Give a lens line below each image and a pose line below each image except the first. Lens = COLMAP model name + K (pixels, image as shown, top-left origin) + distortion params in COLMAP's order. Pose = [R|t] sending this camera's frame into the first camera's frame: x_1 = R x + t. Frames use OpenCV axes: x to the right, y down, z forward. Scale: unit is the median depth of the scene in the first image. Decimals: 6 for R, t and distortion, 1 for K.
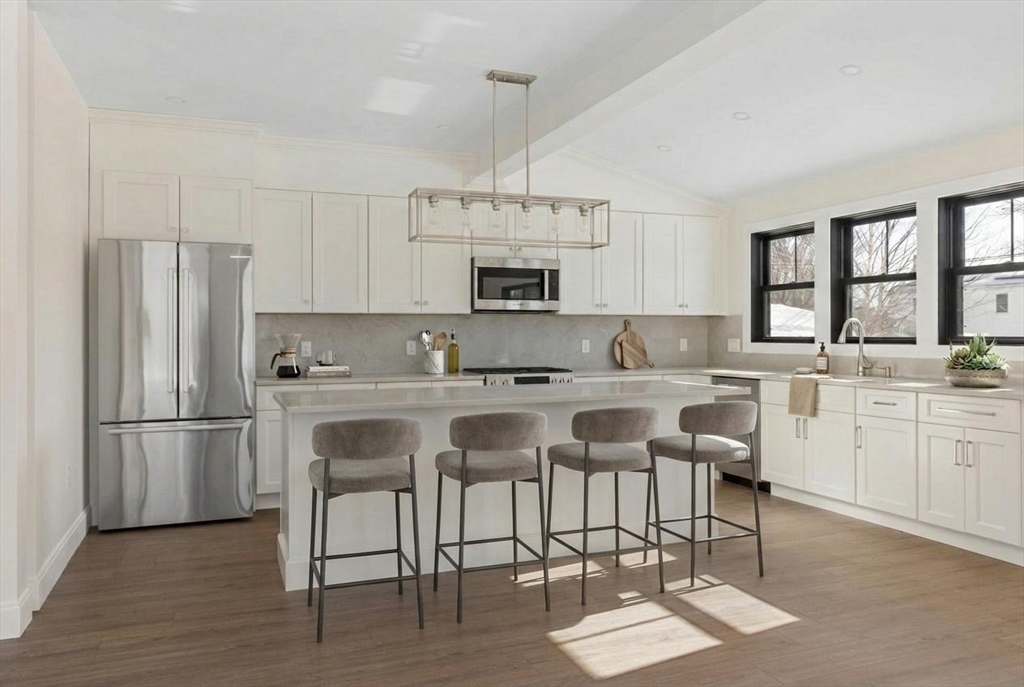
lens RADIAL K [[757.3, 0, 512.0], [0, 757.3, 343.5], [0, 0, 1]] dist [0.002051, 0.001101]
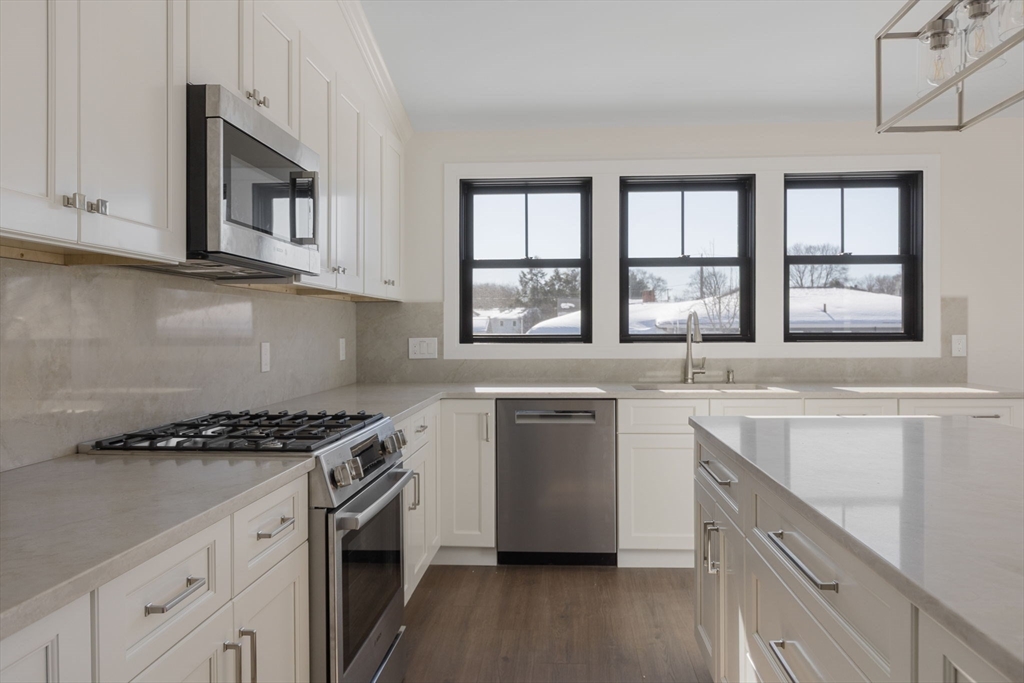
lens RADIAL K [[753.2, 0, 512.0], [0, 753.2, 341.5], [0, 0, 1]] dist [-0.000476, -0.000494]
pose [[0.428714, -0.009023, 0.903395, -0.284303], [0.011951, 0.999919, 0.004315, -0.005385], [-0.903361, 0.008946, 0.428787, 0.742948]]
